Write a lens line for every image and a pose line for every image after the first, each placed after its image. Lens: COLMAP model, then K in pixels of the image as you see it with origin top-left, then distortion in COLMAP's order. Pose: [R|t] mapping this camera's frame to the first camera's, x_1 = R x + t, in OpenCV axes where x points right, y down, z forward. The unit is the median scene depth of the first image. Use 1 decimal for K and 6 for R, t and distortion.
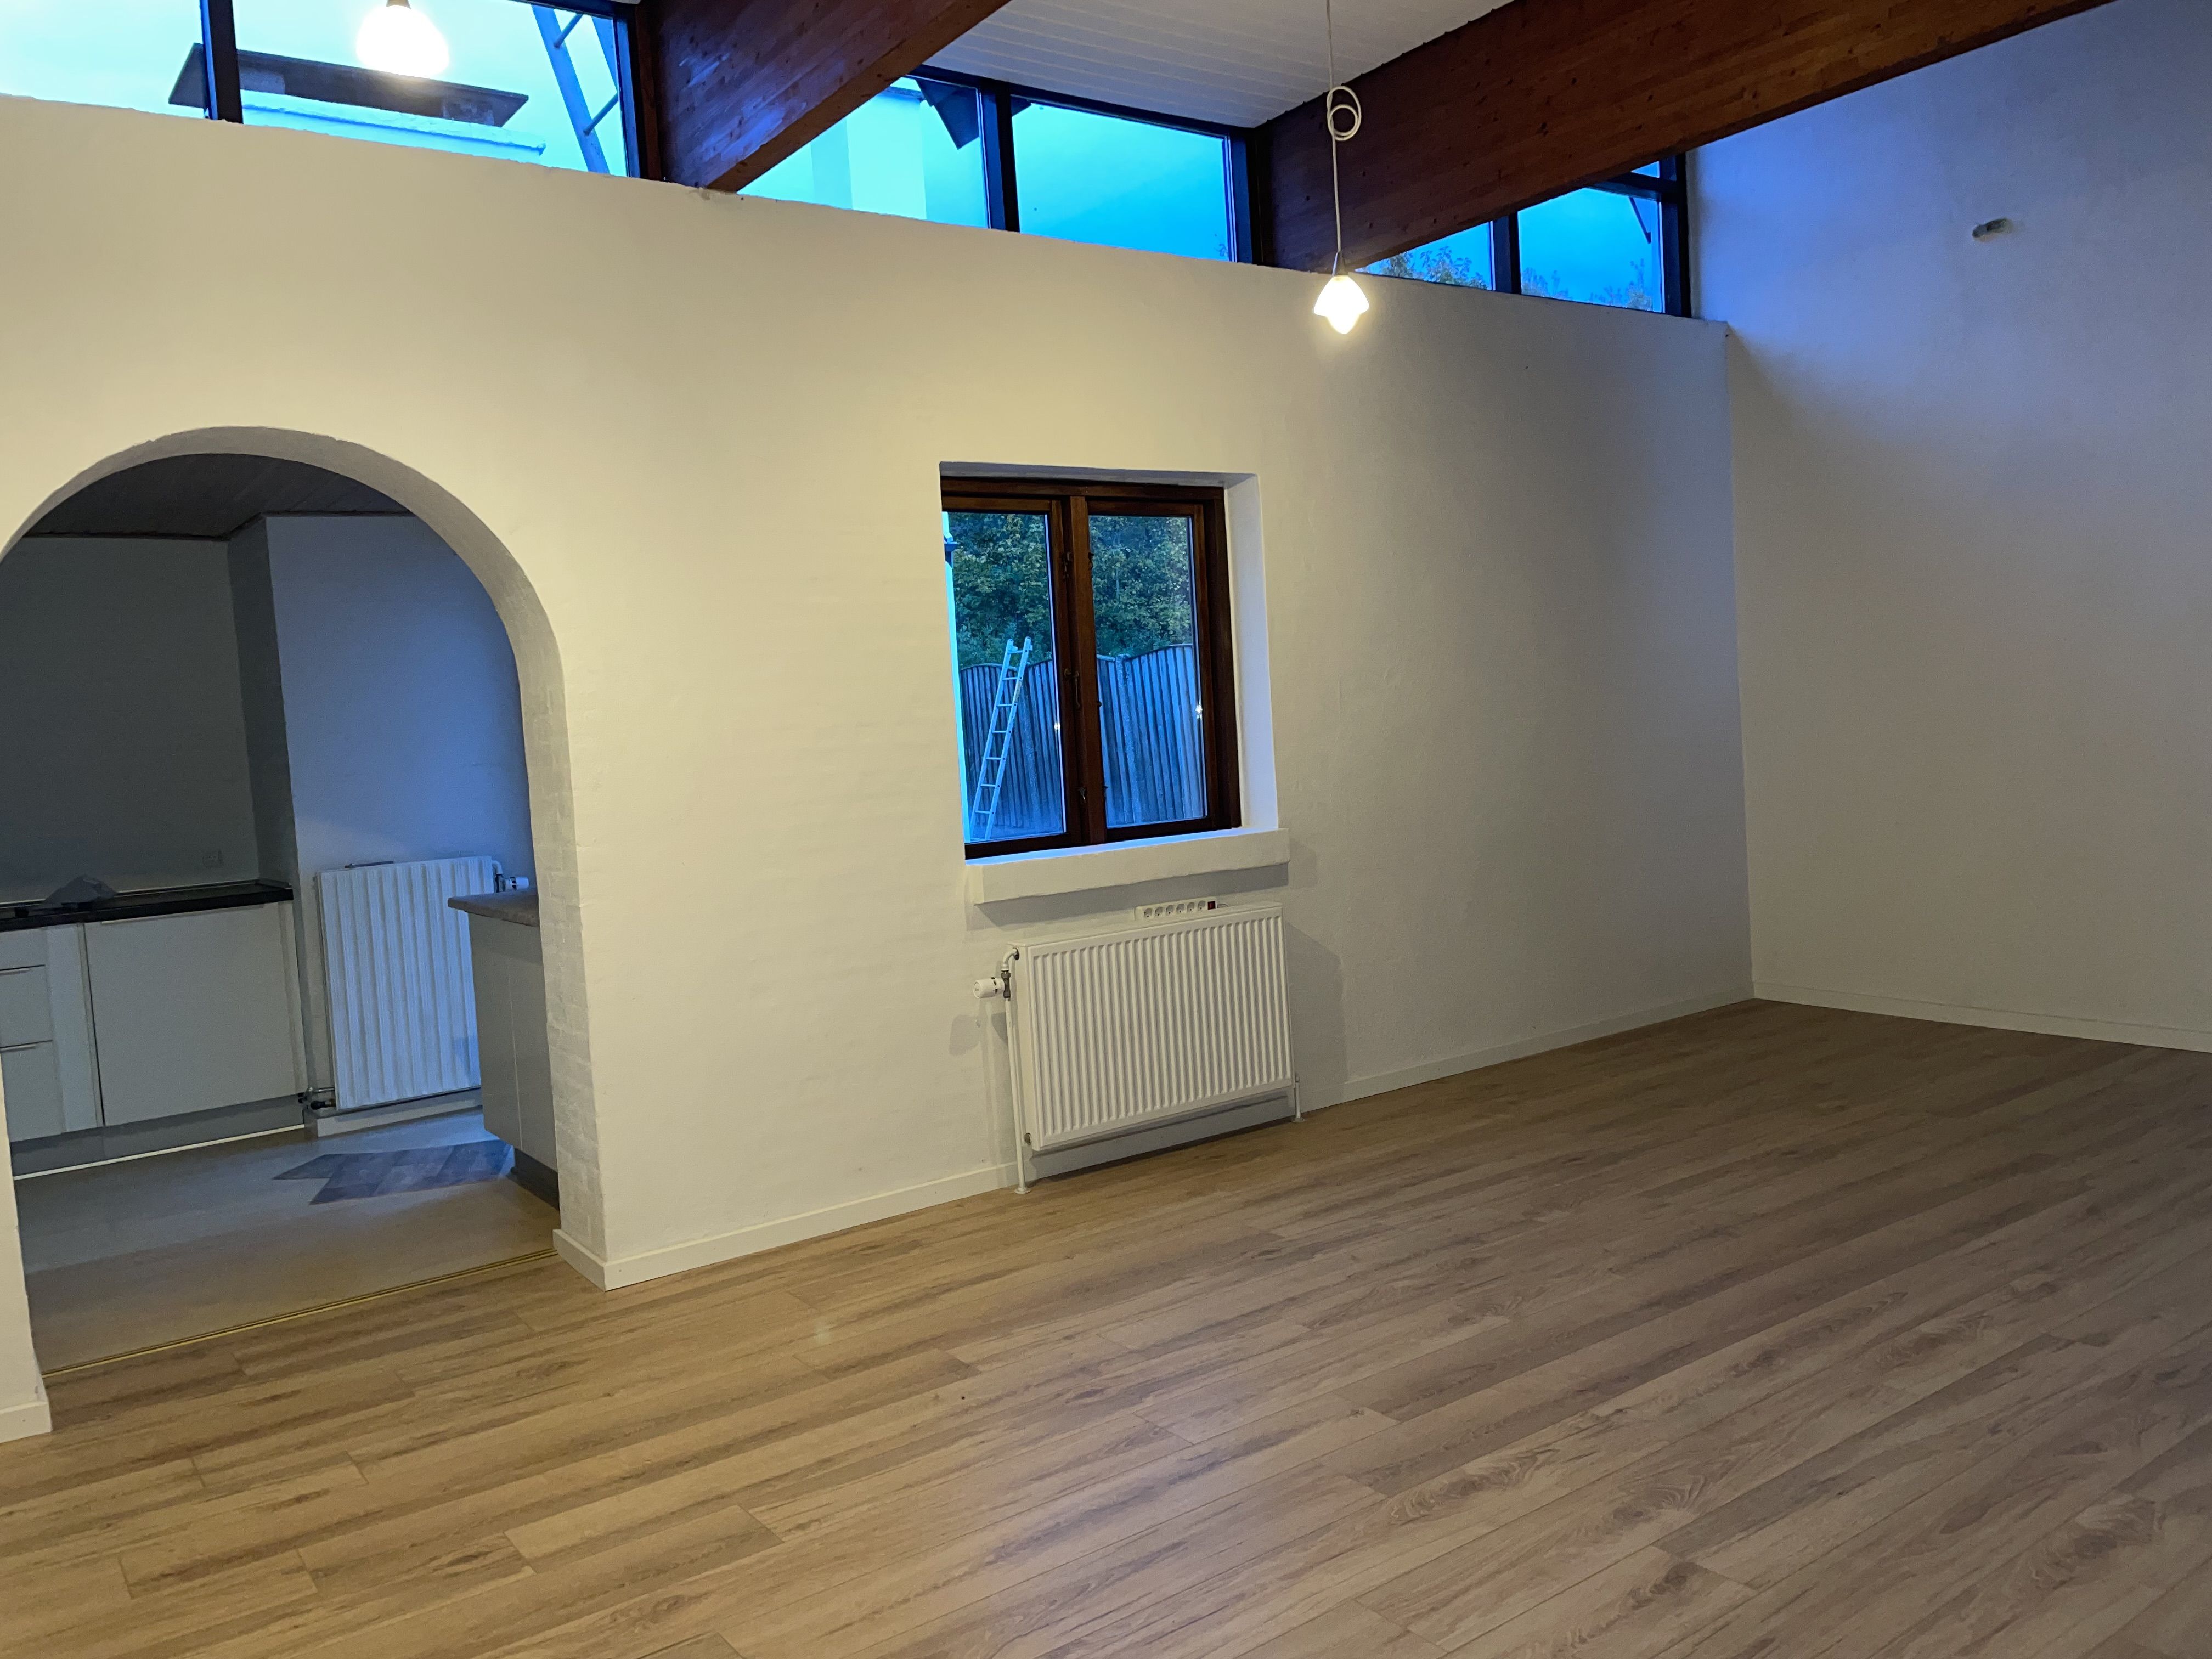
lens RADIAL K [[1663.9, 0, 1094.1], [0, 1663.9, 821.9], [0, 0, 1]] dist [0.098985, -0.122480]
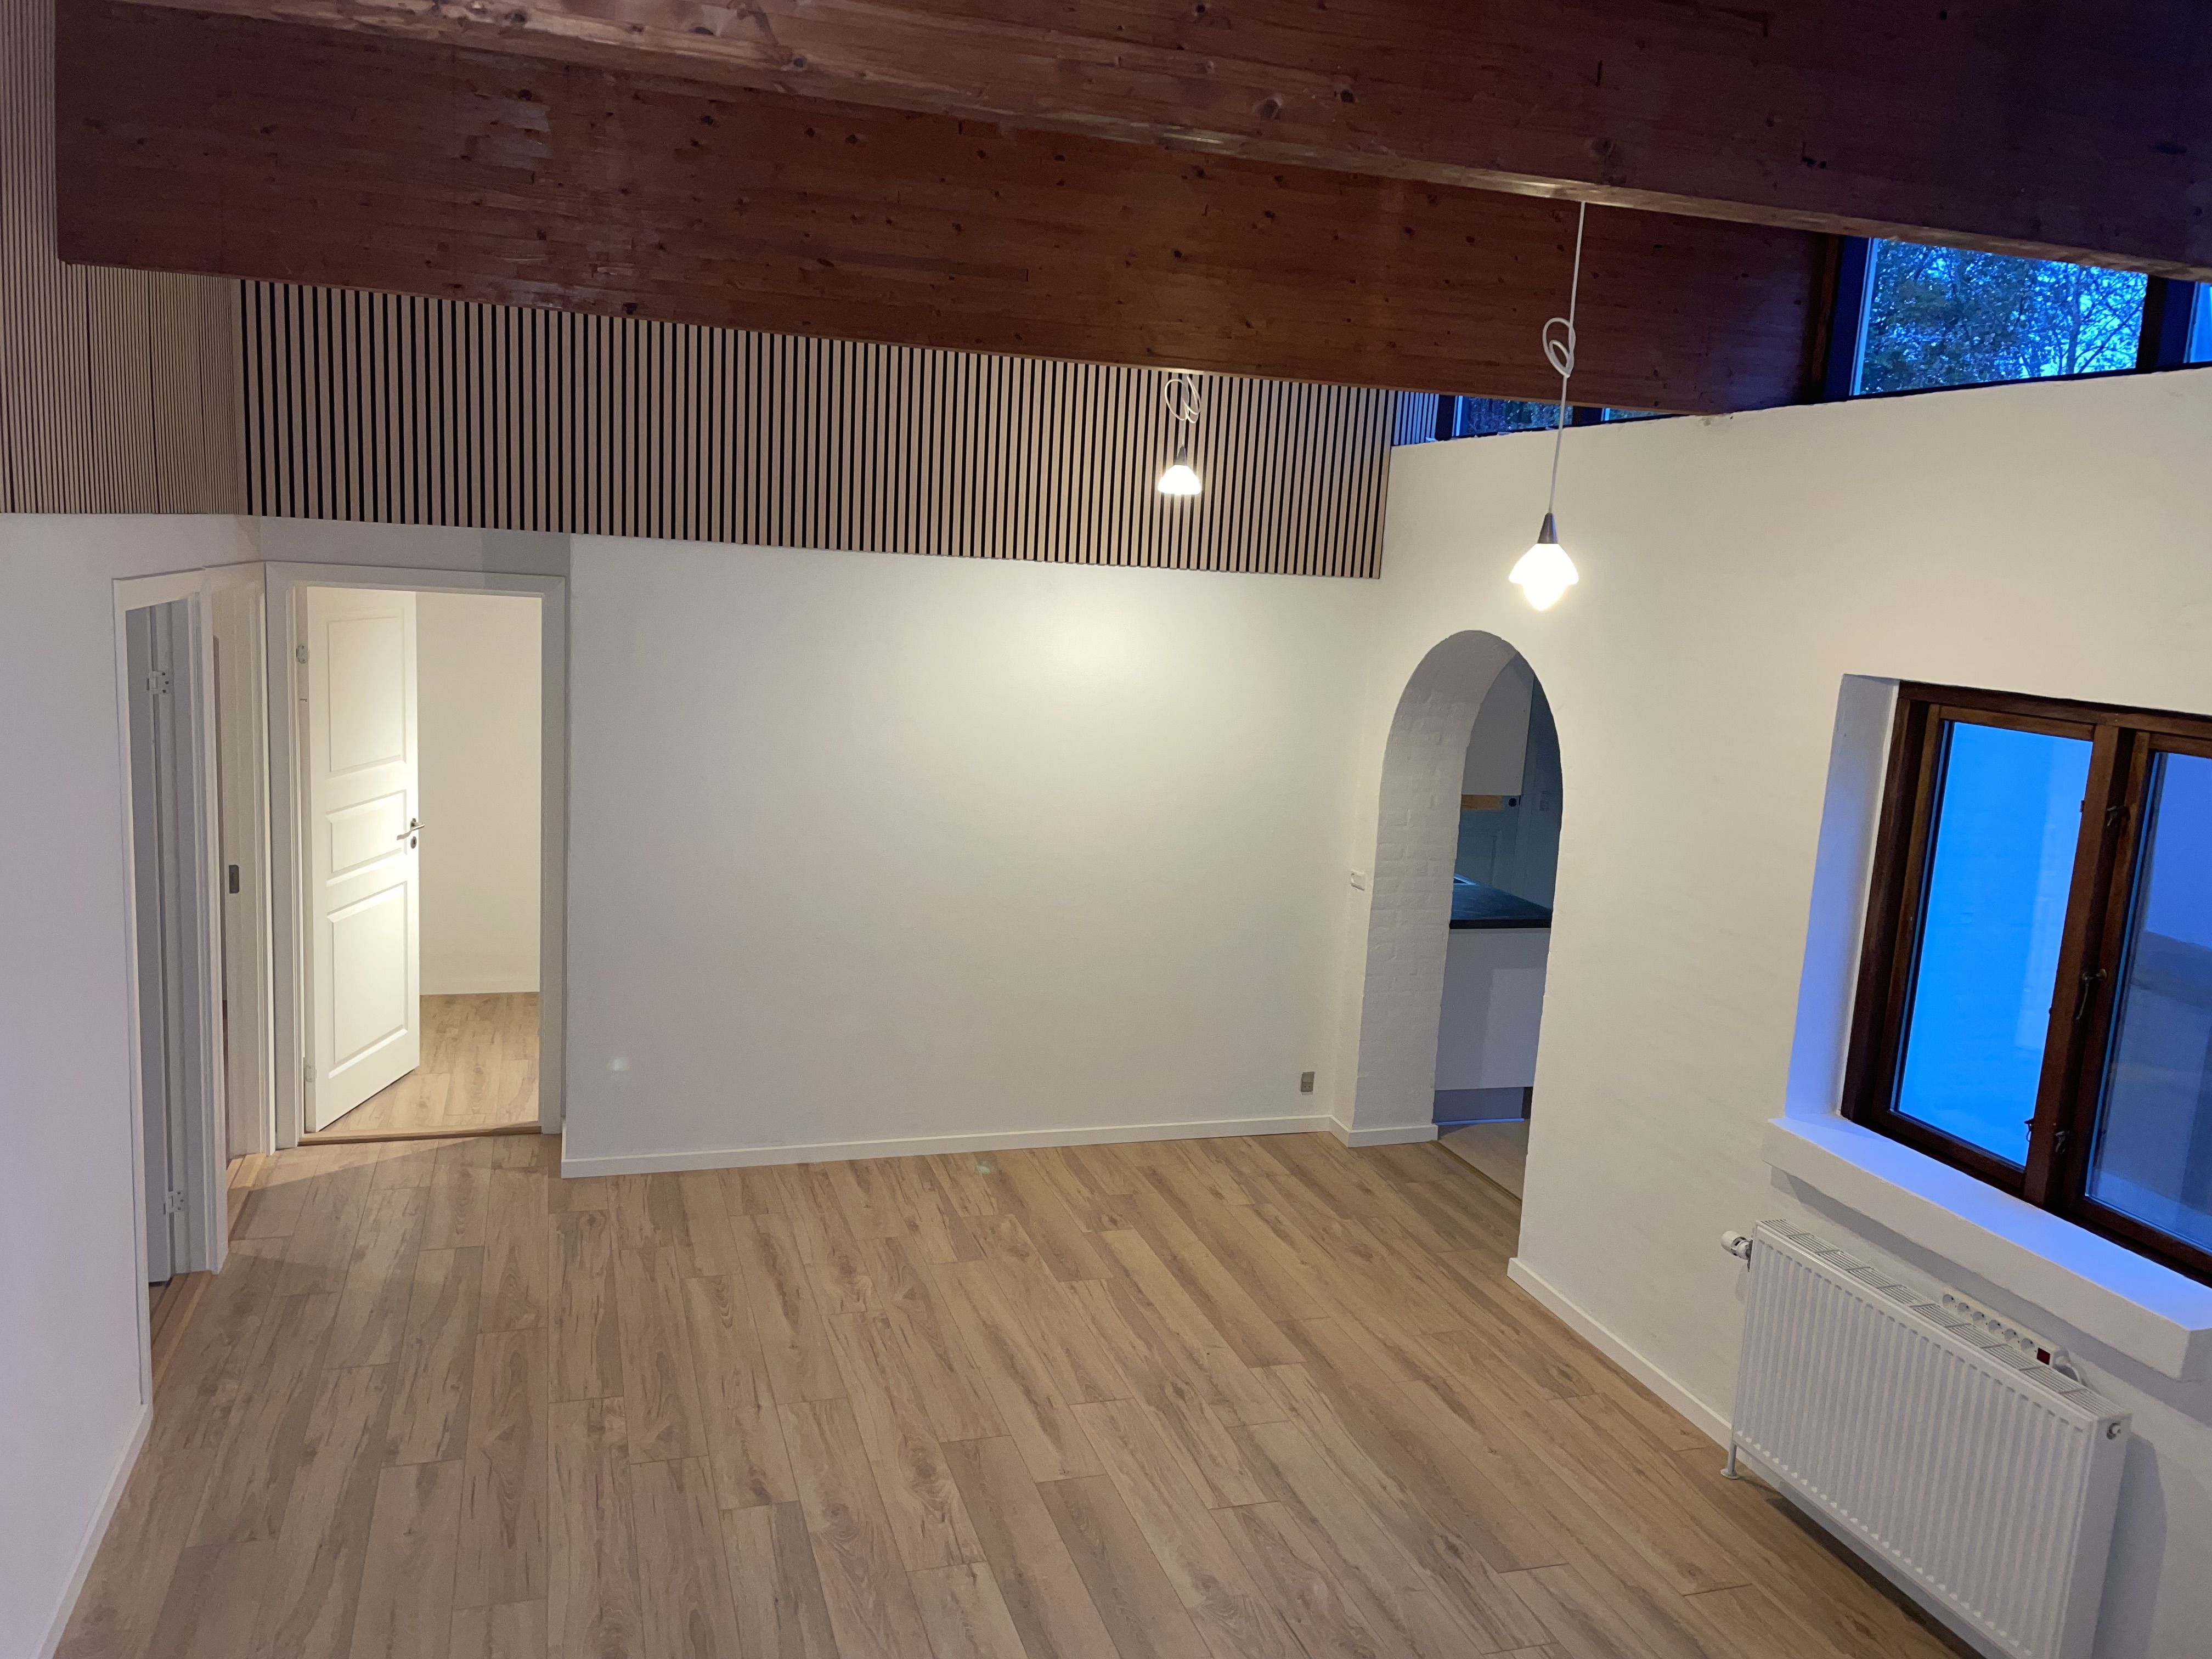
lens RADIAL K [[1663.9, 0, 1094.1], [0, 1663.9, 821.9], [0, 0, 1]] dist [0.098985, -0.122480]
pose [[-0.314080, 0.194565, -0.929246, 1.164560], [-0.097362, 0.967014, 0.235381, -0.416721], [0.944391, 0.164401, -0.284776, 1.195738]]
